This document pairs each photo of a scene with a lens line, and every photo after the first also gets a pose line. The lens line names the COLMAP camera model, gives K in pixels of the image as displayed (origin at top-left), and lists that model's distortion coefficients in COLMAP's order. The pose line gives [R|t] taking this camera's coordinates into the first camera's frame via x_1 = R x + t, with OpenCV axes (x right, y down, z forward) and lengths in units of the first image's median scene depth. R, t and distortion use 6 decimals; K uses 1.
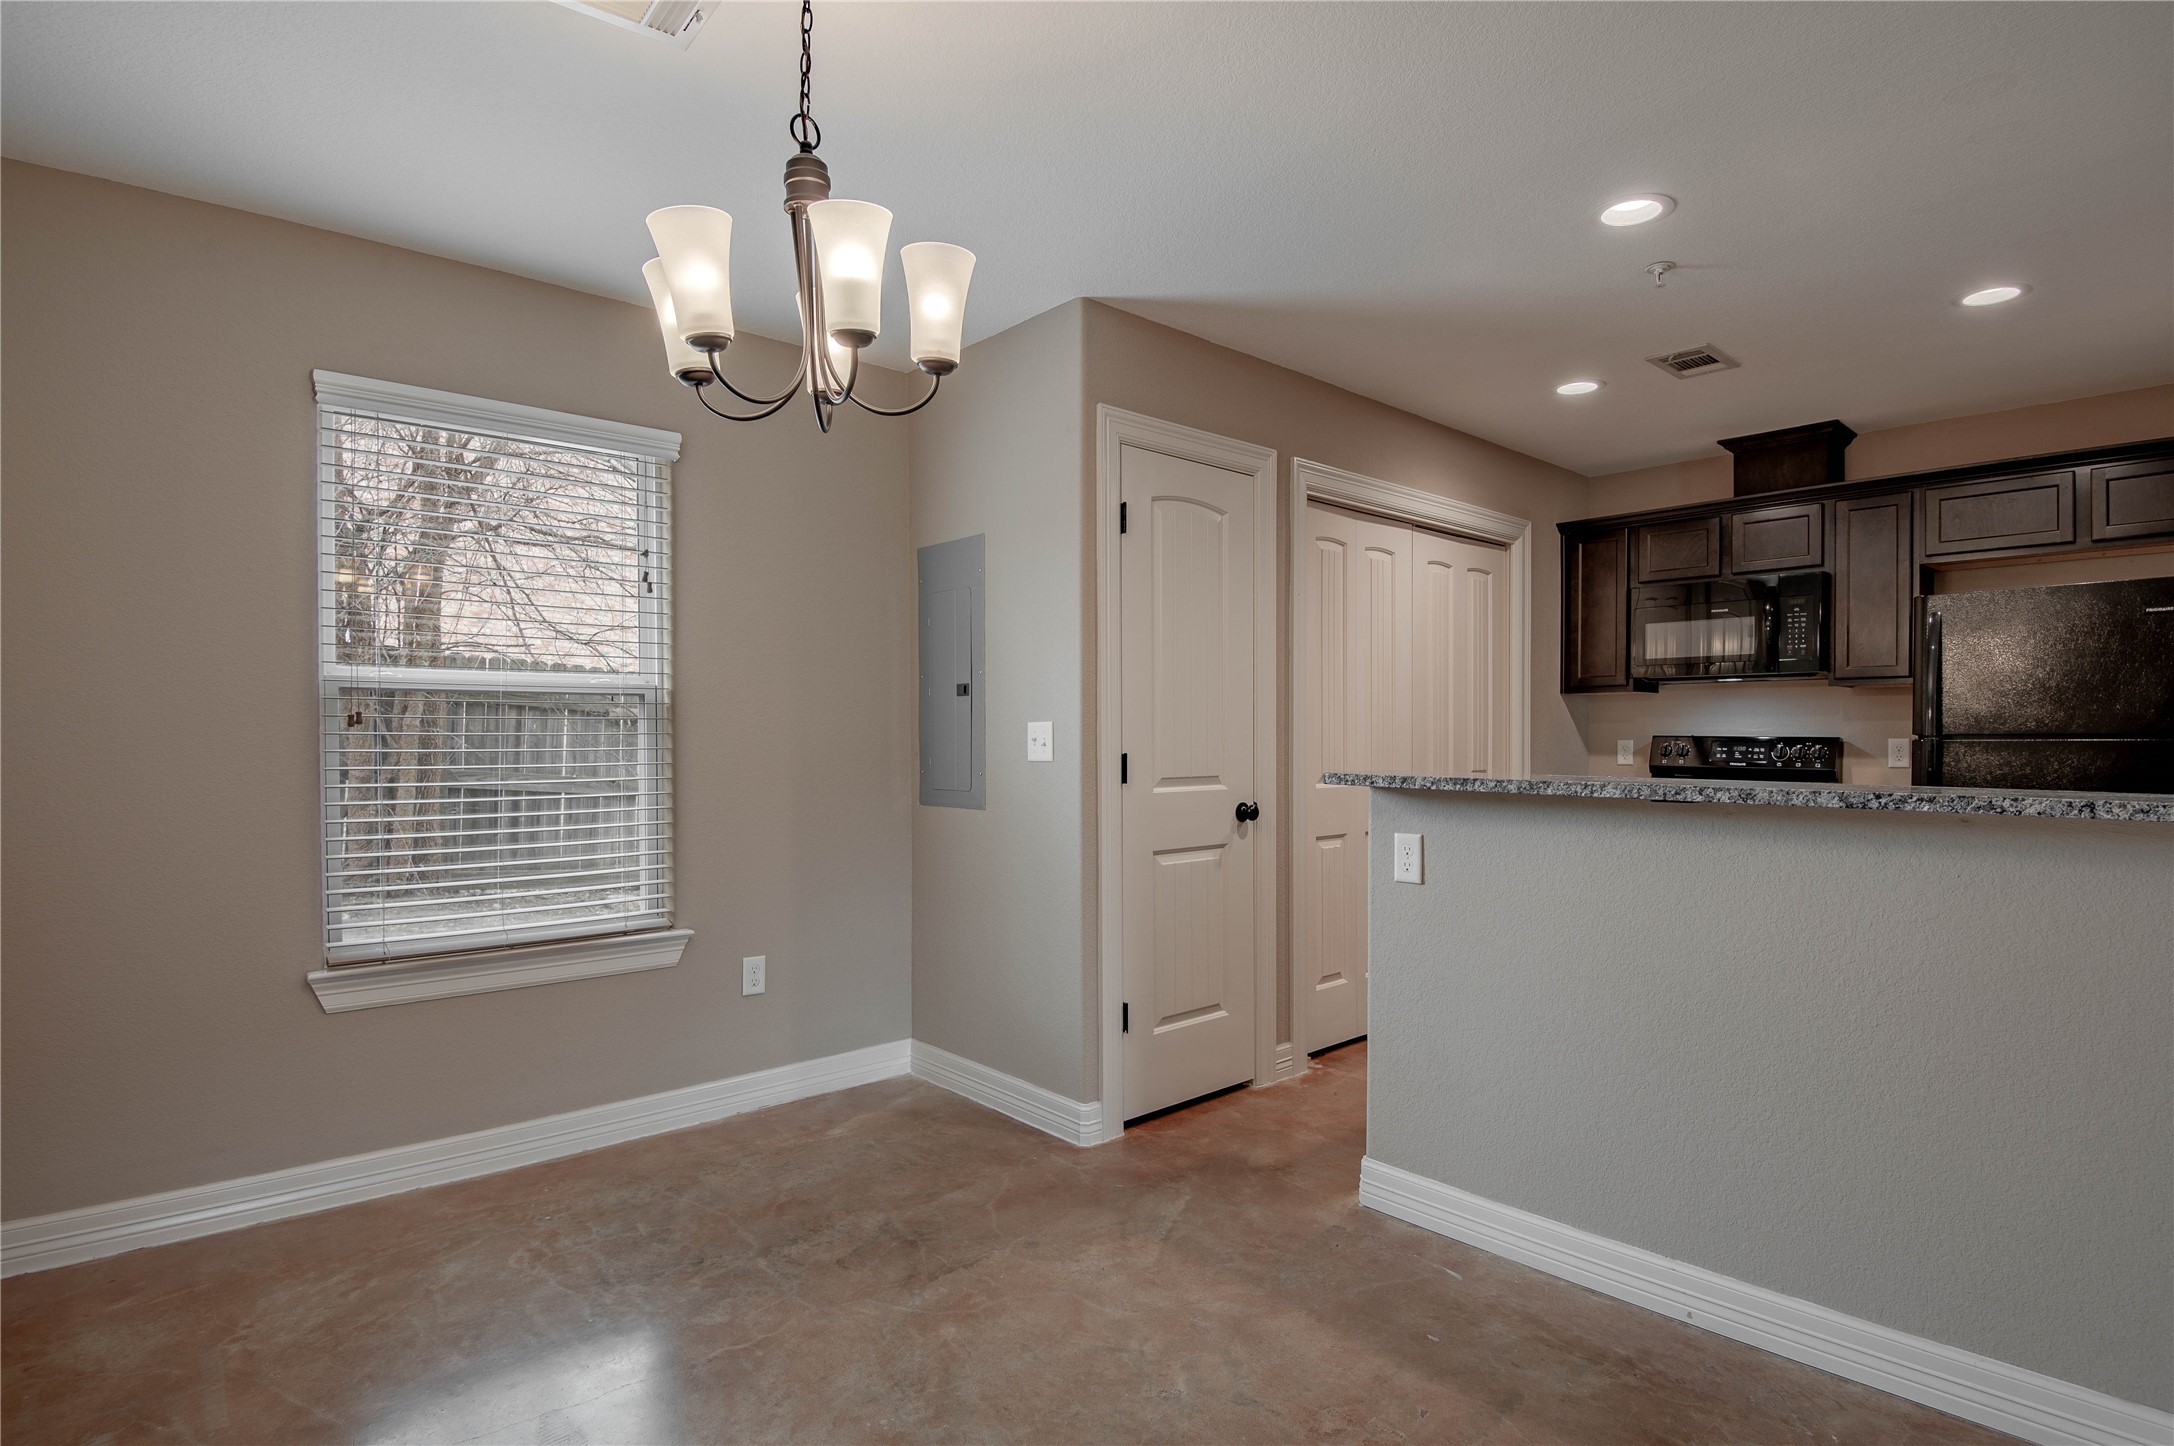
lens RADIAL K [[1070.2, 0, 1094.9], [0, 1070.2, 734.3], [0, 0, 1]] dist [0.004354, -0.023423]
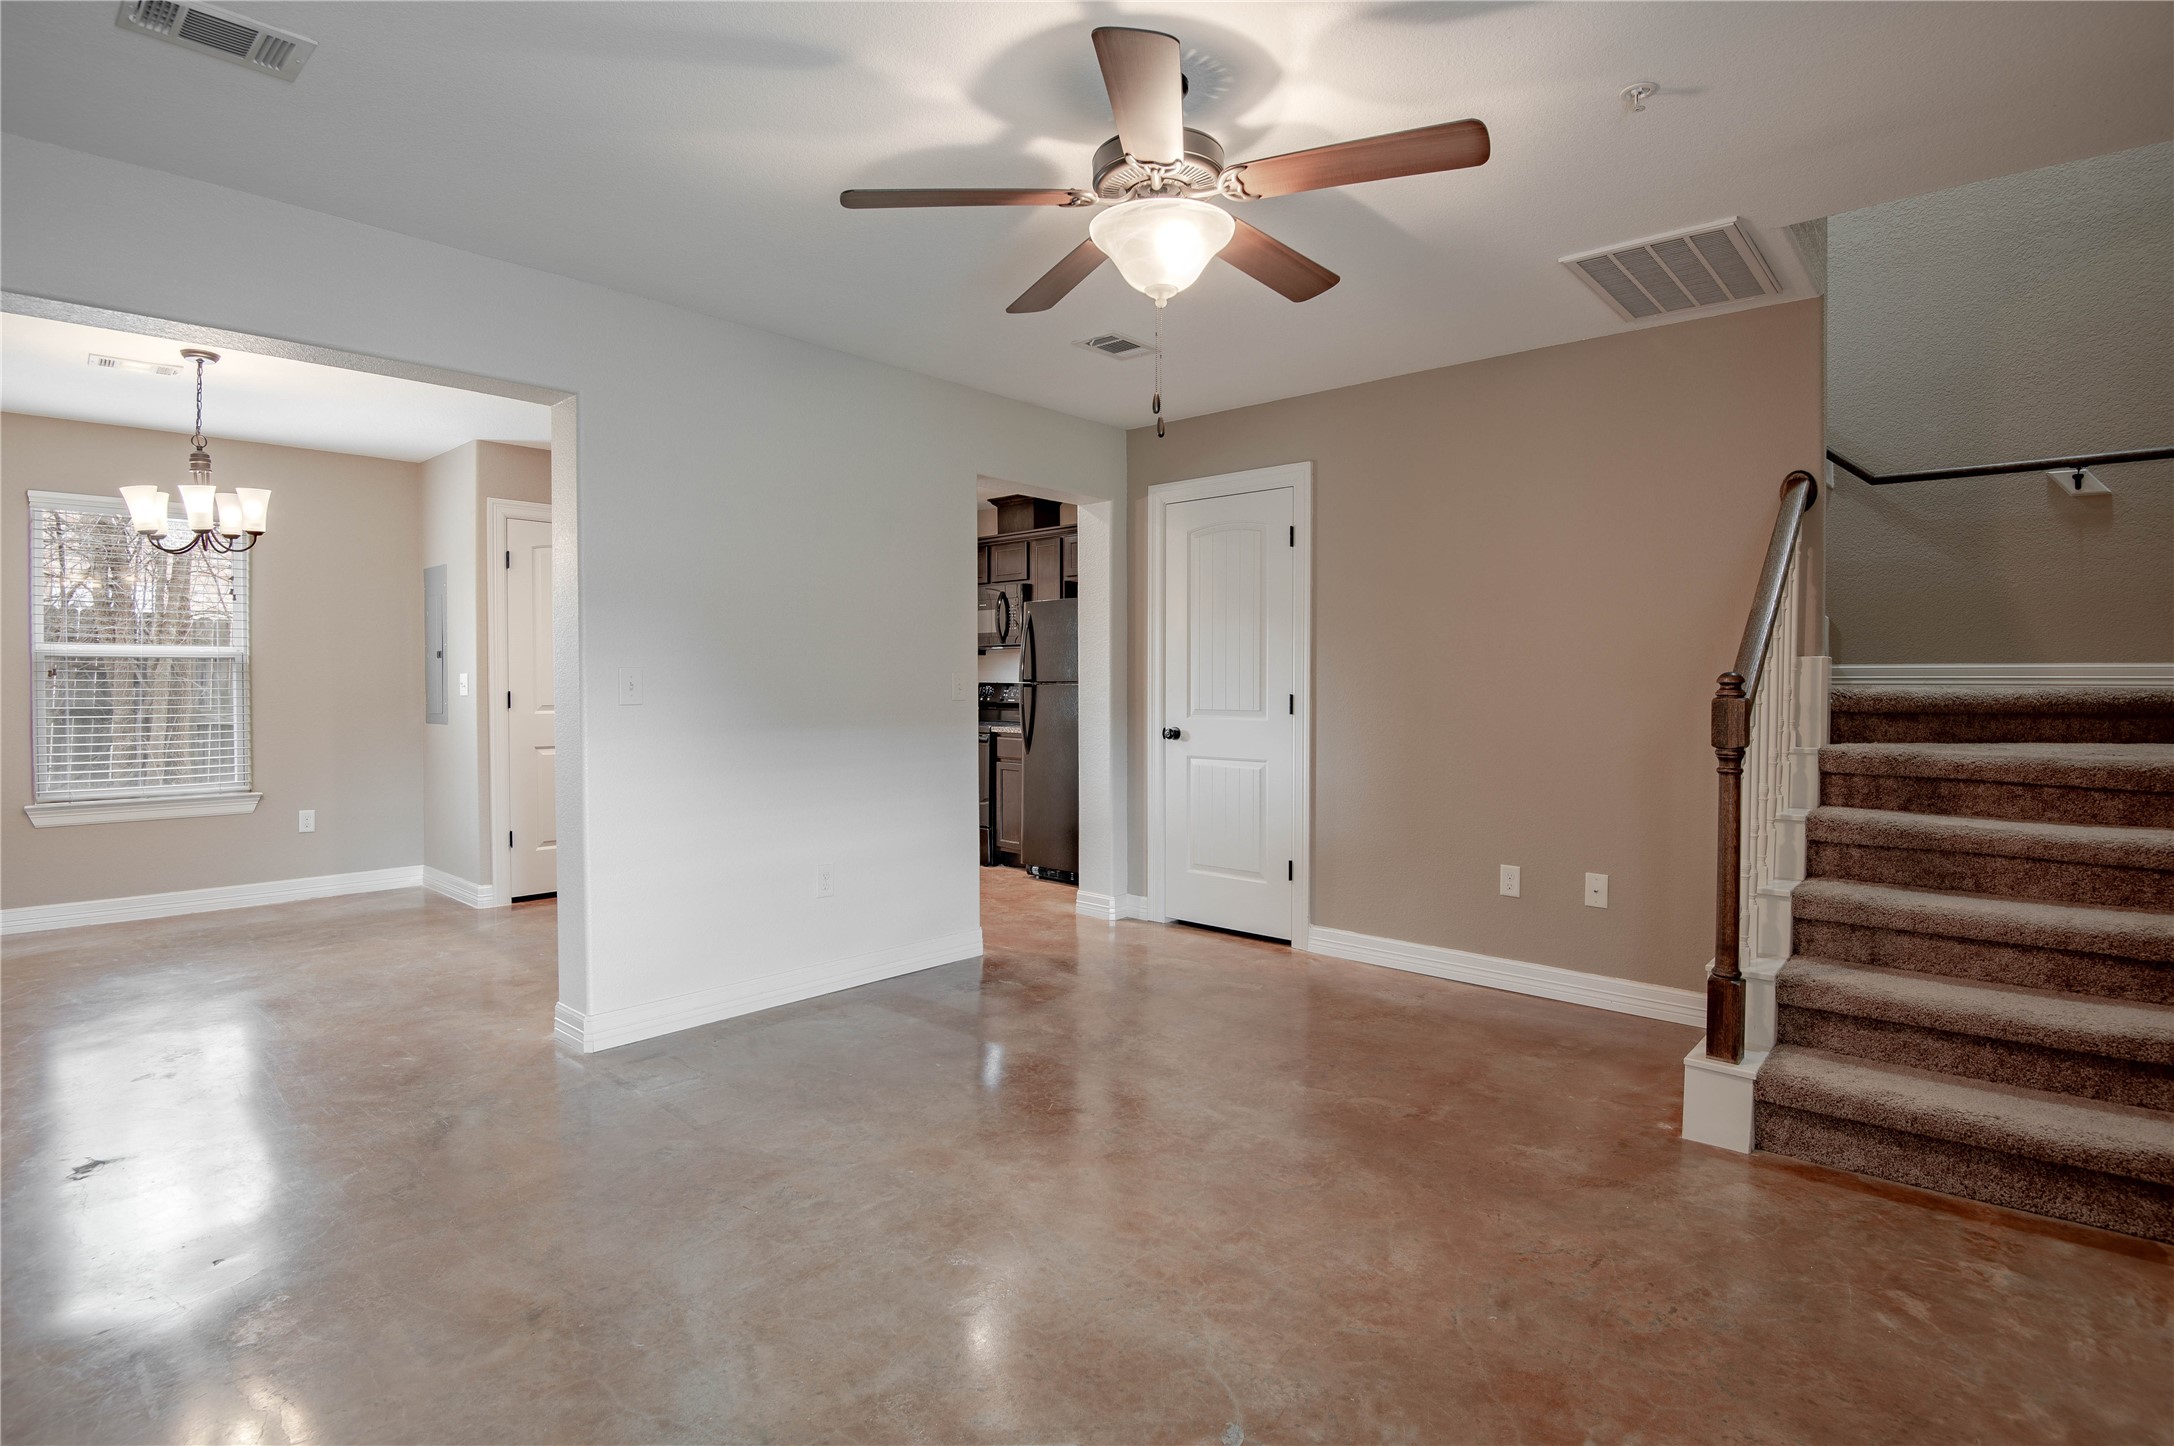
lens RADIAL K [[1069.1, 0, 1096.5], [0, 1069.1, 709.2], [0, 0, 1]] dist [-0.010800, -0.022072]
pose [[0.995909, -0.000911, 0.090358, 0.837921], [-0.001186, 0.999731, 0.023151, 0.005203], [-0.090355, -0.023163, 0.995640, -0.844029]]
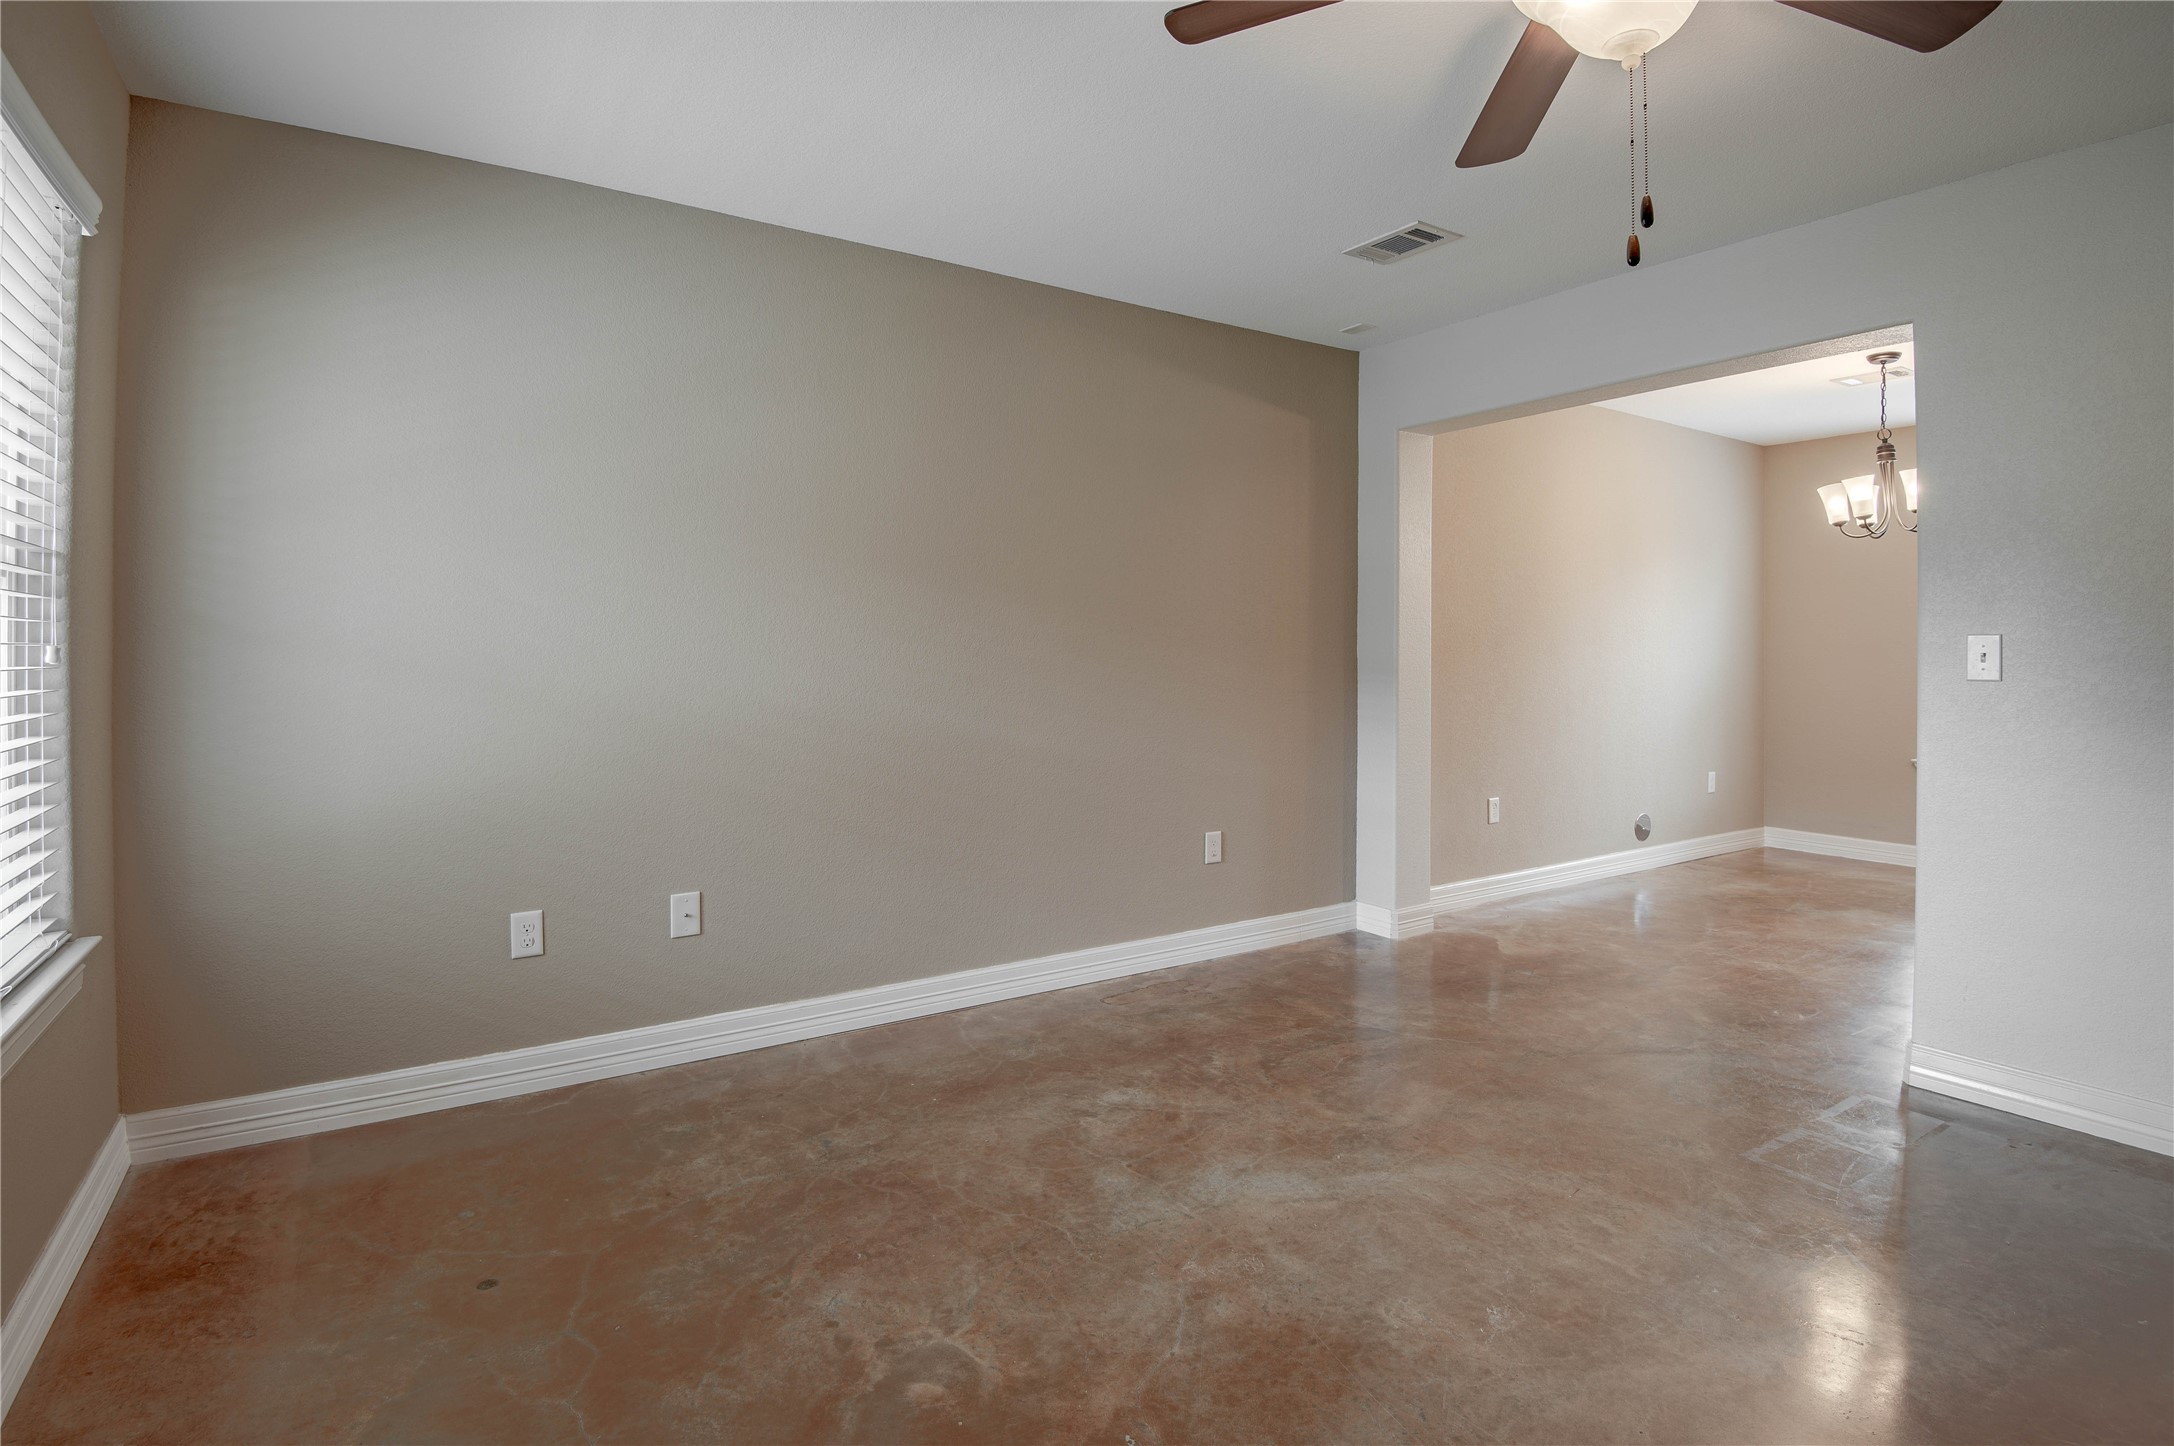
lens RADIAL K [[1056.1, 0, 1080.7], [0, 1056.1, 647.1], [0, 0, 1]] dist [-0.024406, -0.000344]
pose [[-0.174433, -0.005235, -0.984655, 1.437182], [-0.005197, 0.999977, -0.004396, 0.007281], [0.984655, 0.004351, -0.174456, -0.282754]]
